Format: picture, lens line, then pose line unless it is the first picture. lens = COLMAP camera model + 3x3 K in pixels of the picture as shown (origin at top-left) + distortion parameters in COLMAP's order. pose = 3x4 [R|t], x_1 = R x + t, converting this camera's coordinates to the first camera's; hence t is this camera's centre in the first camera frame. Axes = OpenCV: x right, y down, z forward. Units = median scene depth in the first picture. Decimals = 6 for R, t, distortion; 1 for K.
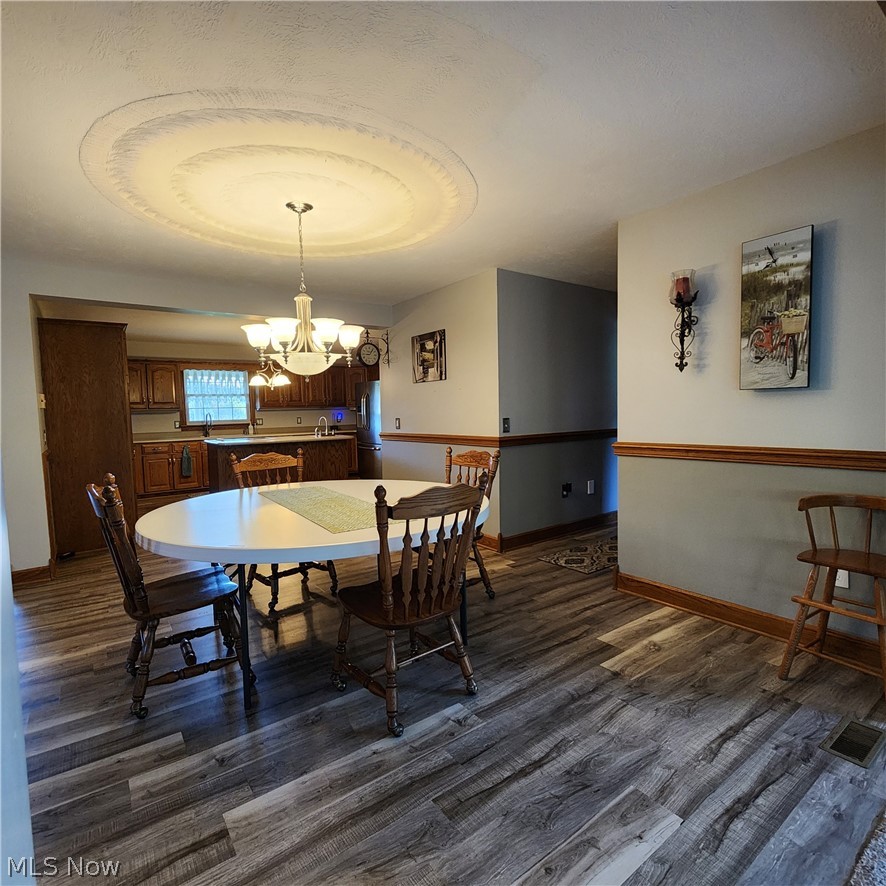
lens RADIAL K [[489.3, 0, 440.8], [0, 489.3, 440.8], [0, 0, 1]] dist [0.000979, 0.000467]
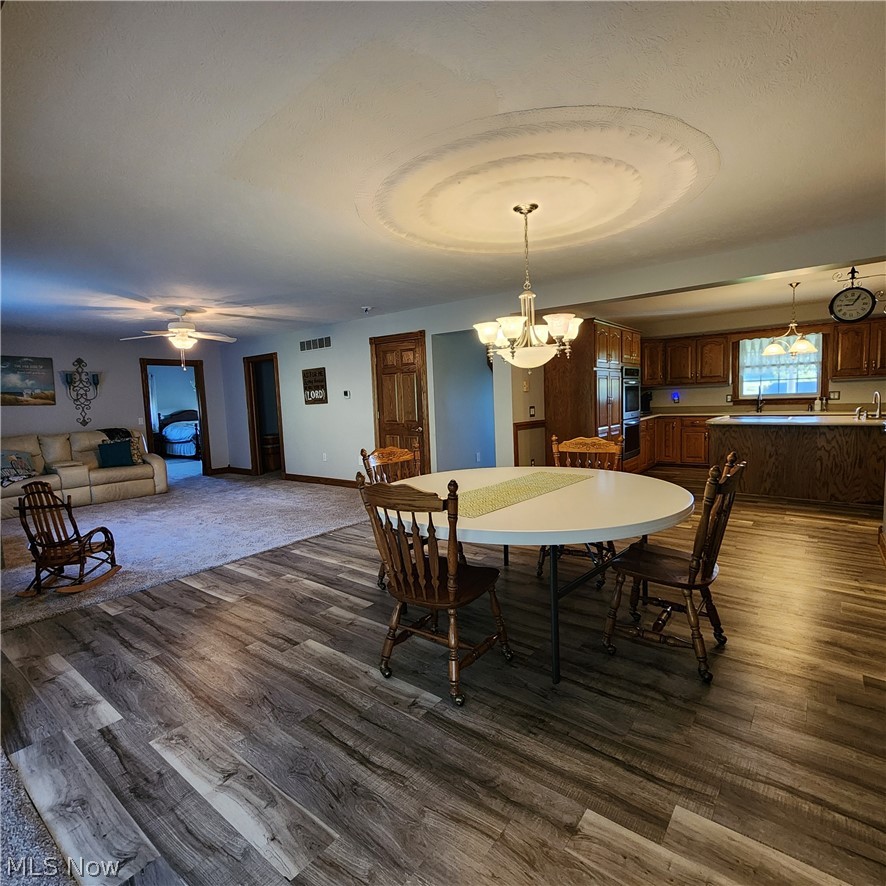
lens RADIAL K [[489.3, 0, 440.8], [0, 489.3, 440.8], [0, 0, 1]] dist [0.000979, 0.000467]
pose [[0.265536, 0.098768, -0.959028, 0.842342], [-0.027620, 0.995110, 0.094837, -0.086080], [0.963705, 0.001306, 0.266965, 0.631253]]
